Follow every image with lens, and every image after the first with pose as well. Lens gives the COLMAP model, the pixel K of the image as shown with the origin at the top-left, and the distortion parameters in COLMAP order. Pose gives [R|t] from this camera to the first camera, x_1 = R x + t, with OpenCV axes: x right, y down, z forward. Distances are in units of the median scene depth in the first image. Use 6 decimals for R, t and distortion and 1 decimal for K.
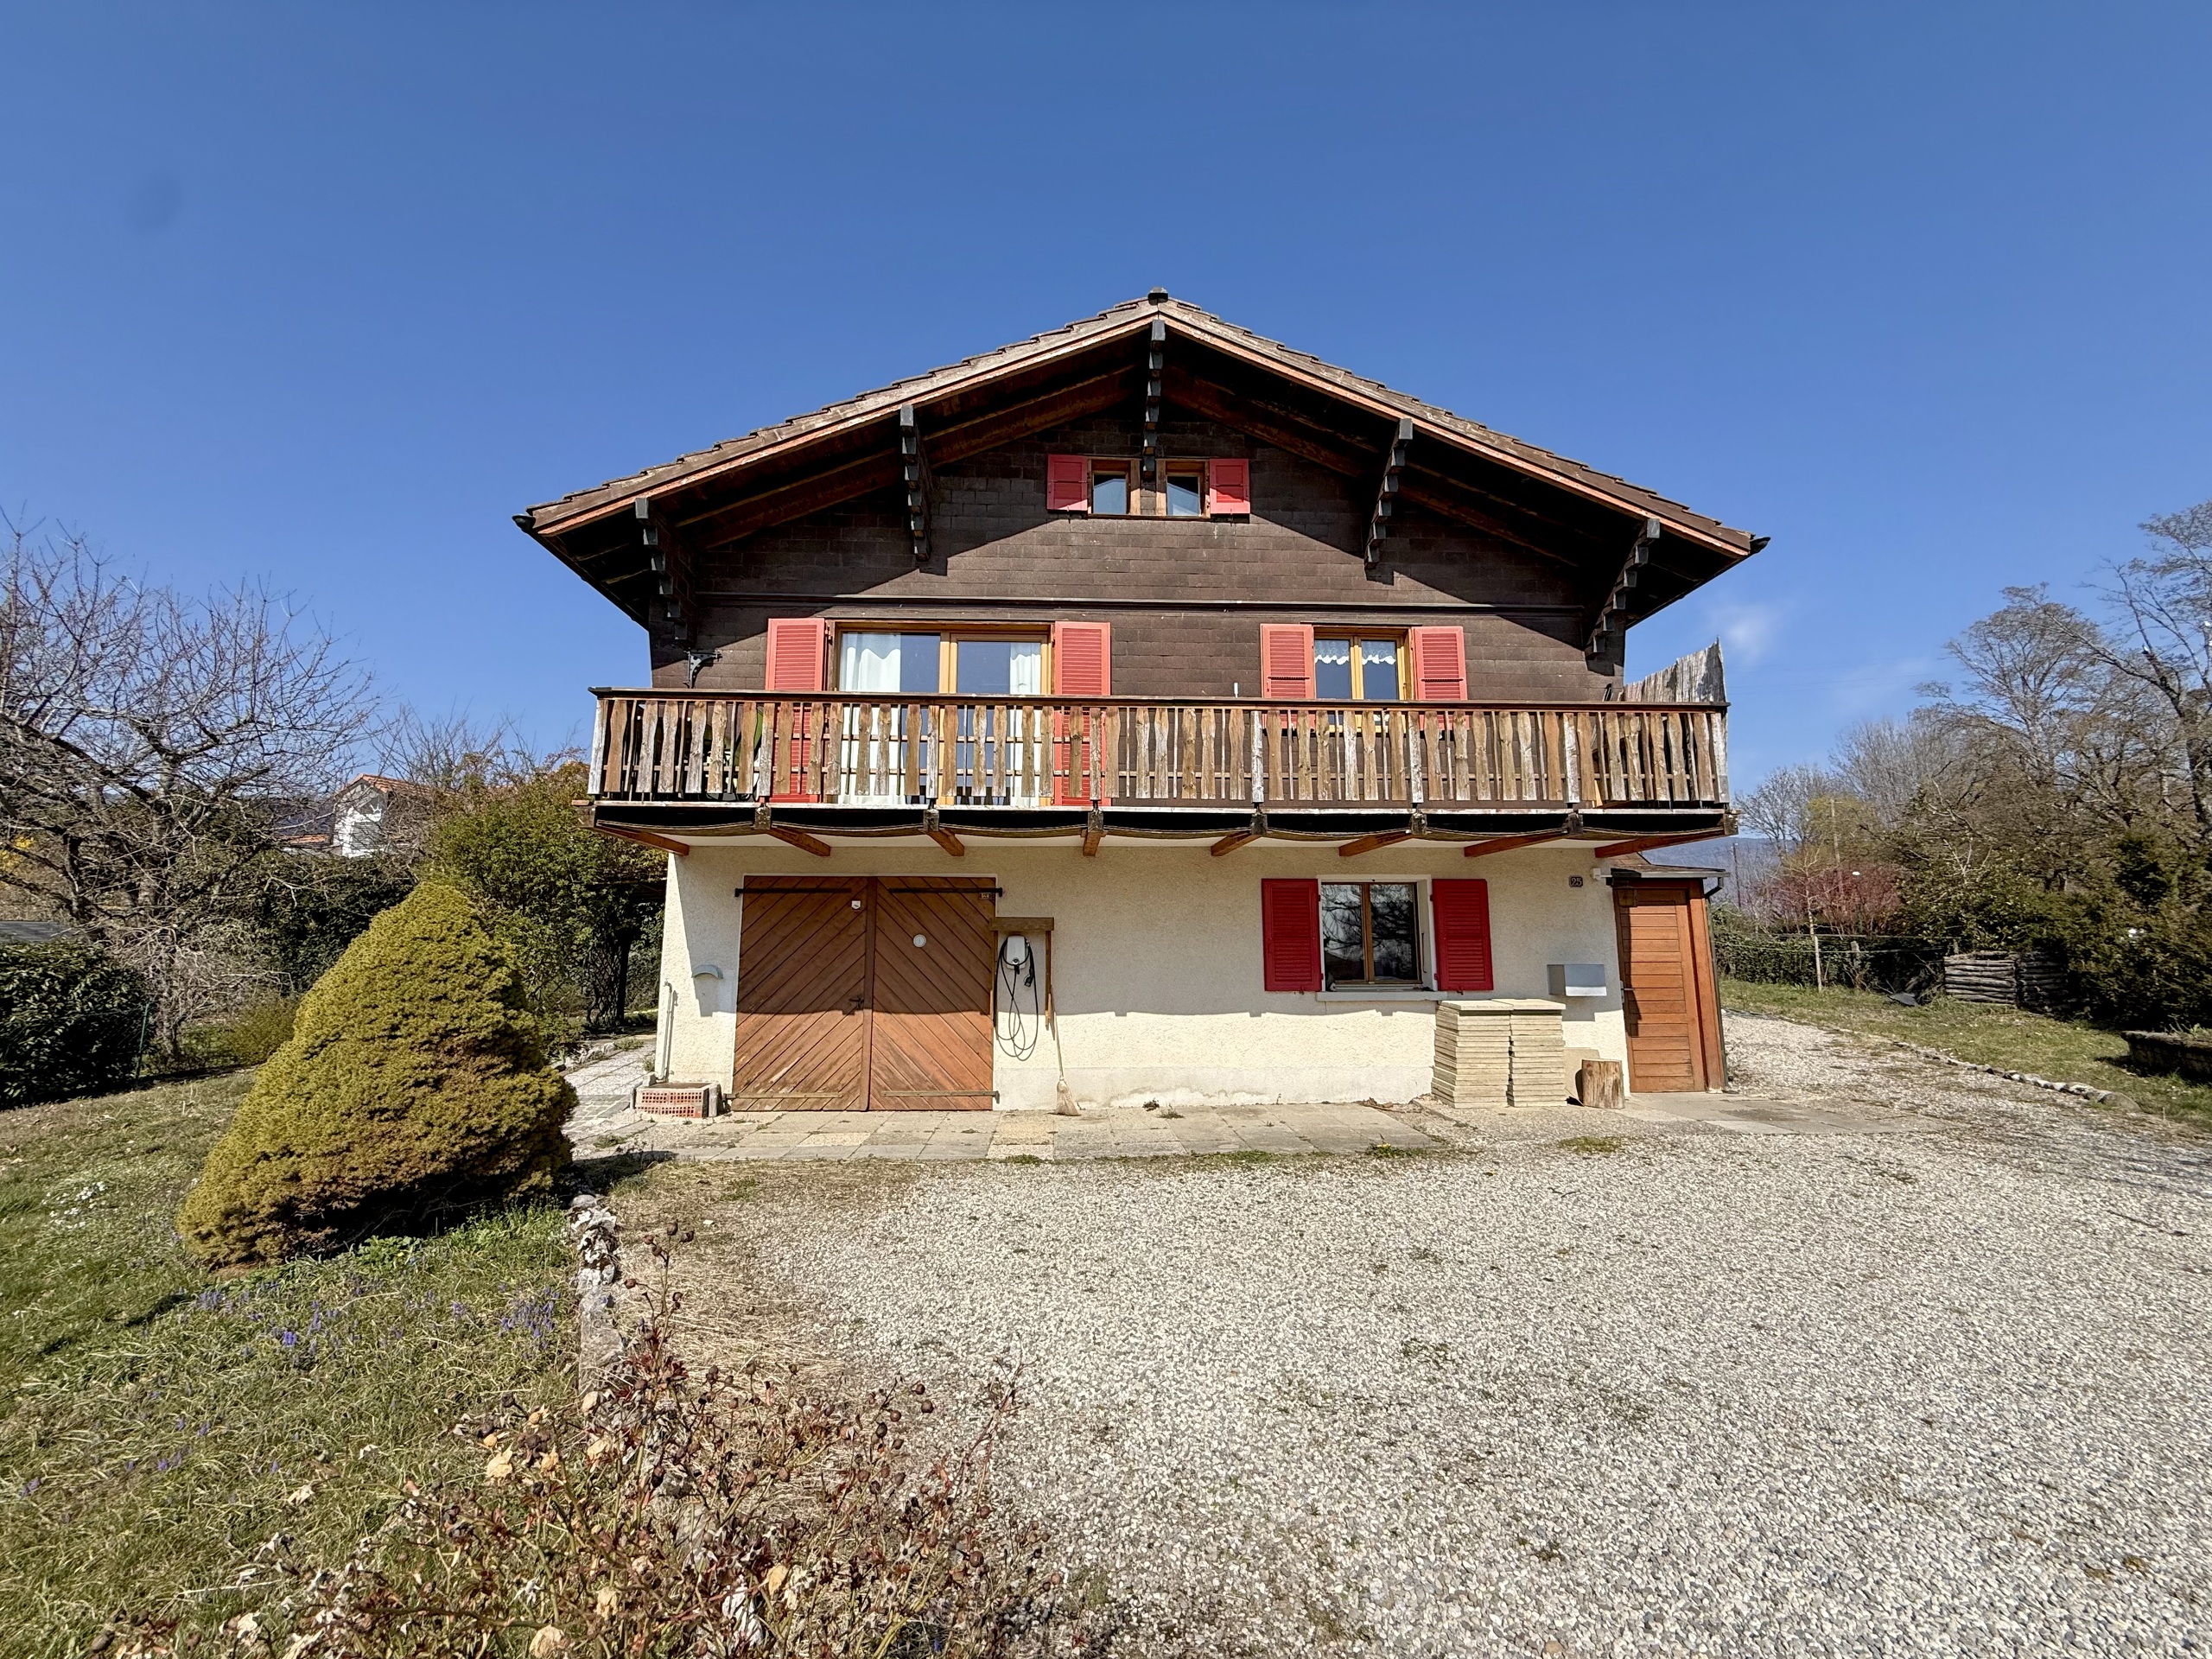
lens RADIAL K [[887.1, 0, 1103.6], [0, 887.1, 840.9], [0, 0, 1]] dist [0.000664, -0.000286]
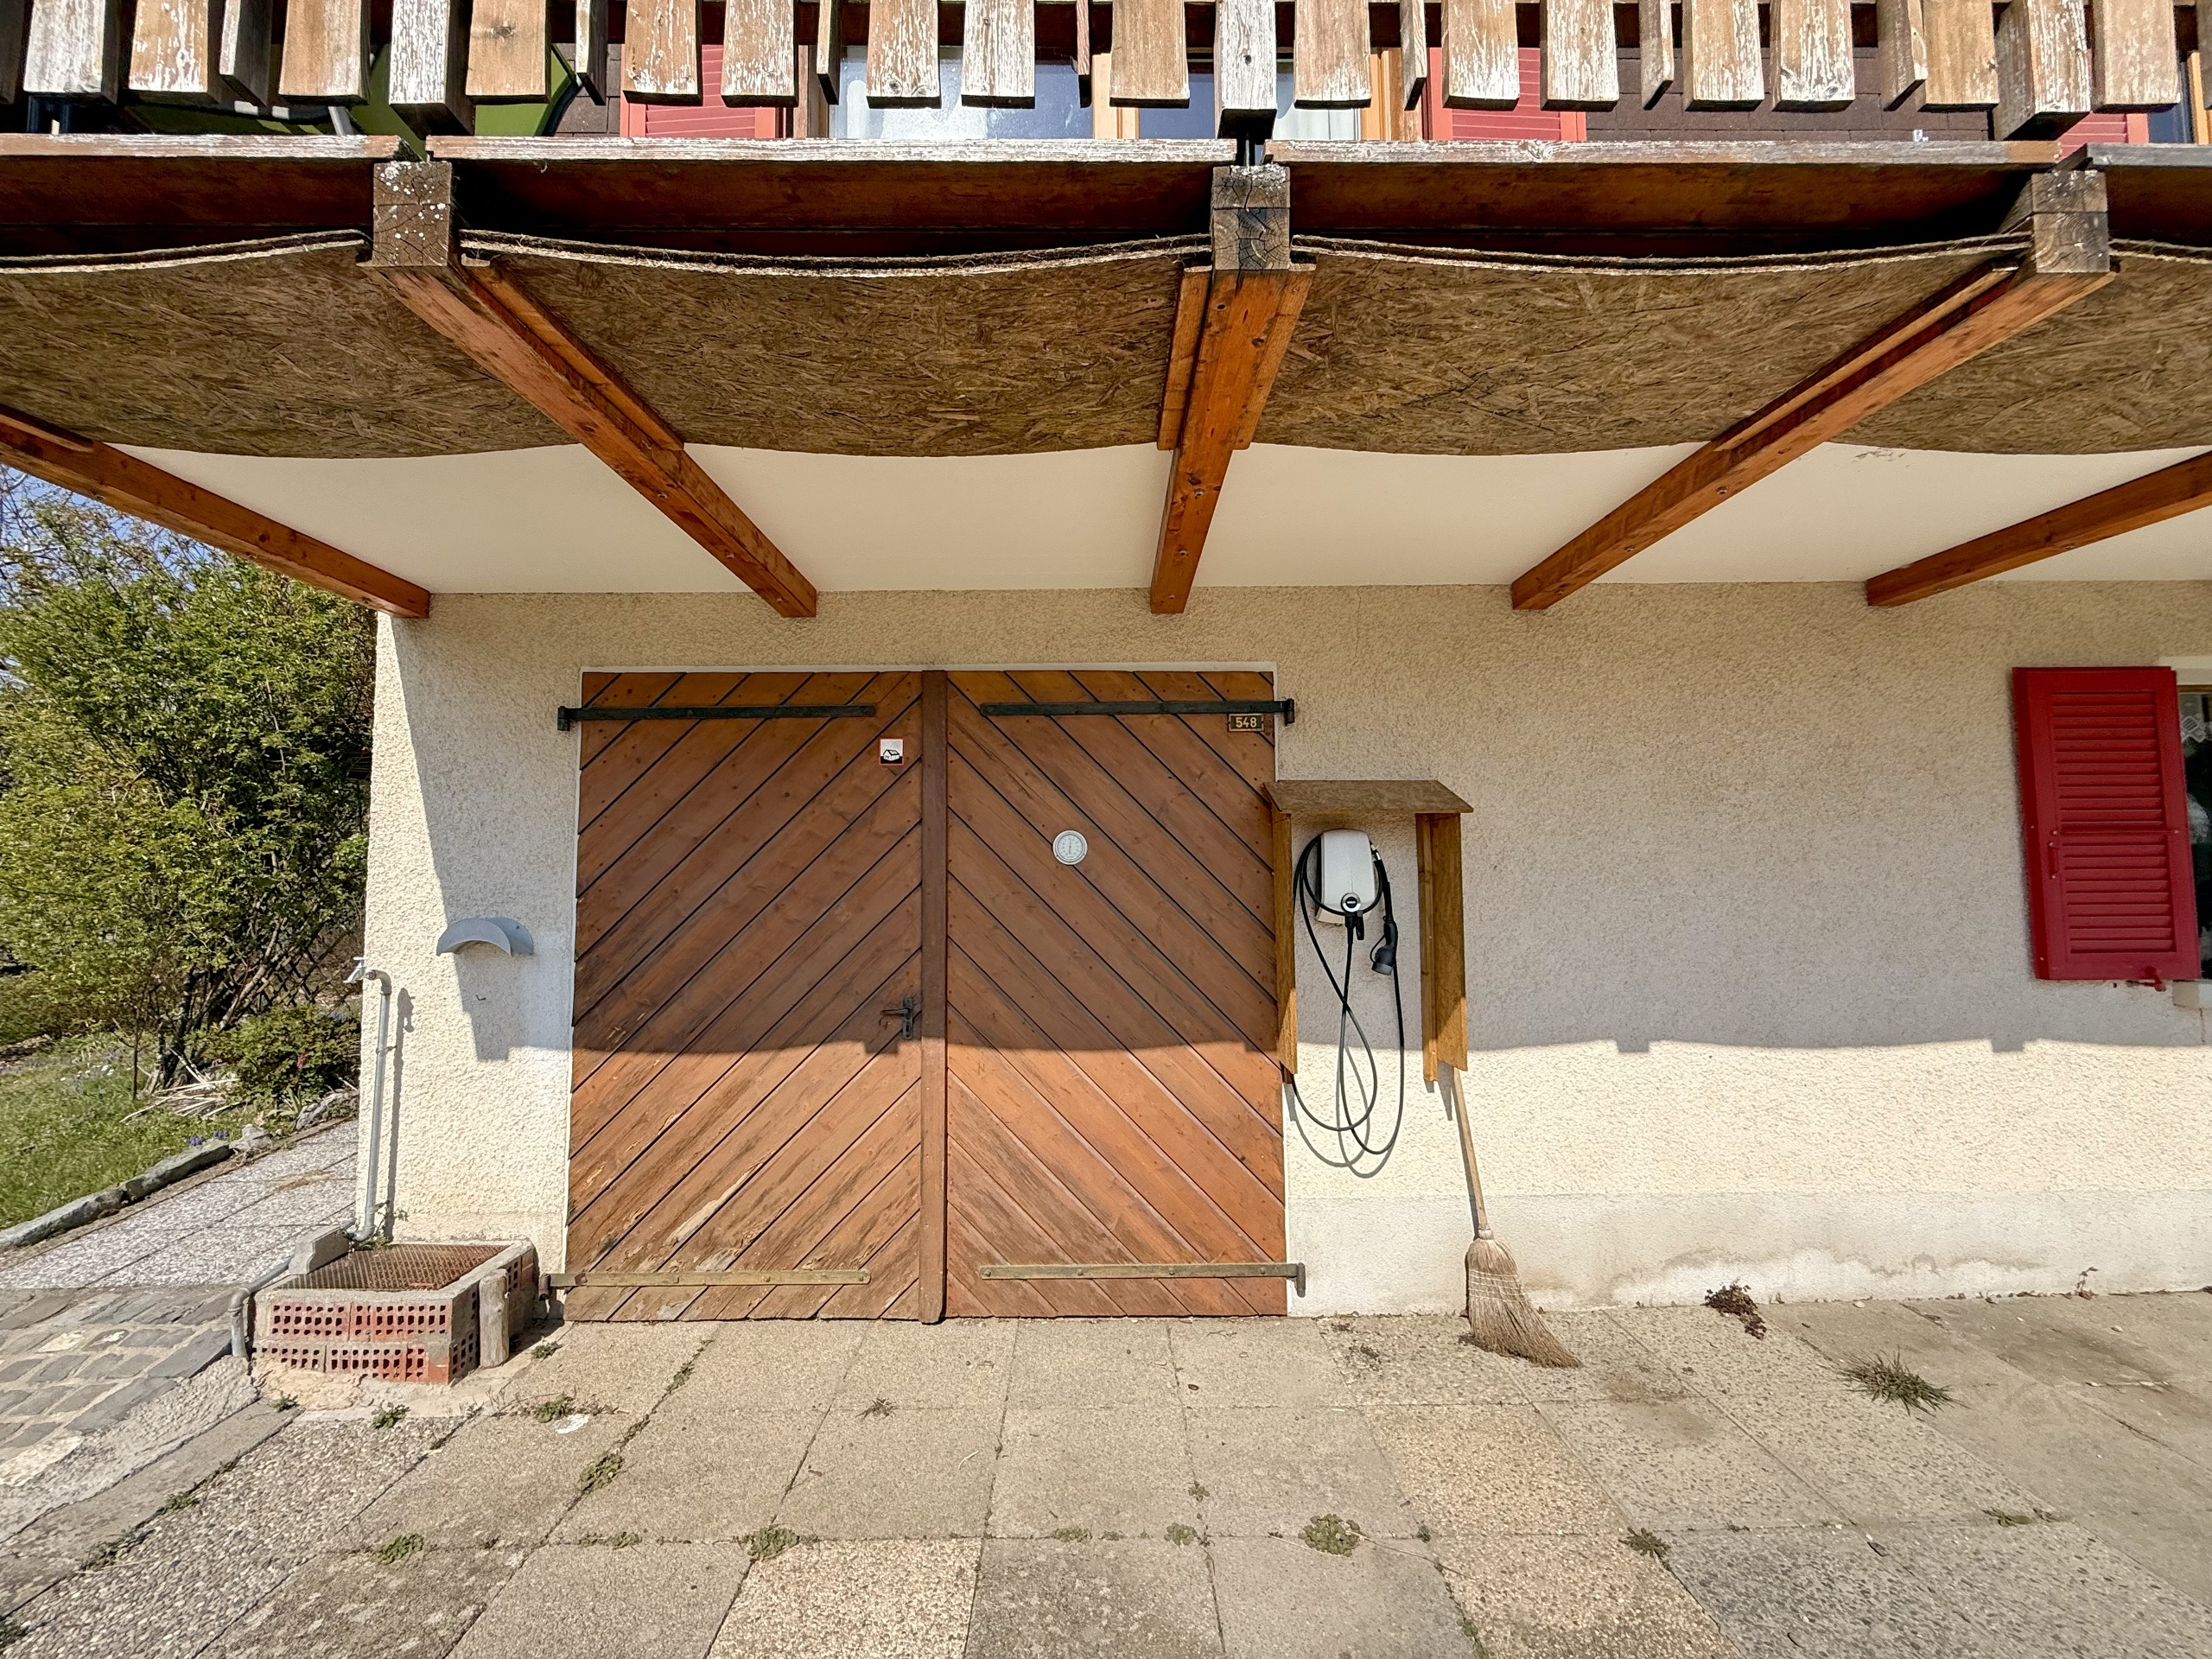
lens RADIAL K [[887.1, 0, 1101.0], [0, 887.1, 841.5], [0, 0, 1]] dist [0.000664, -0.000286]
pose [[0.999197, -0.008900, -0.039068, -0.182073], [0.012180, 0.996347, 0.084525, 0.080648], [0.038173, -0.084933, 0.995655, 0.647744]]
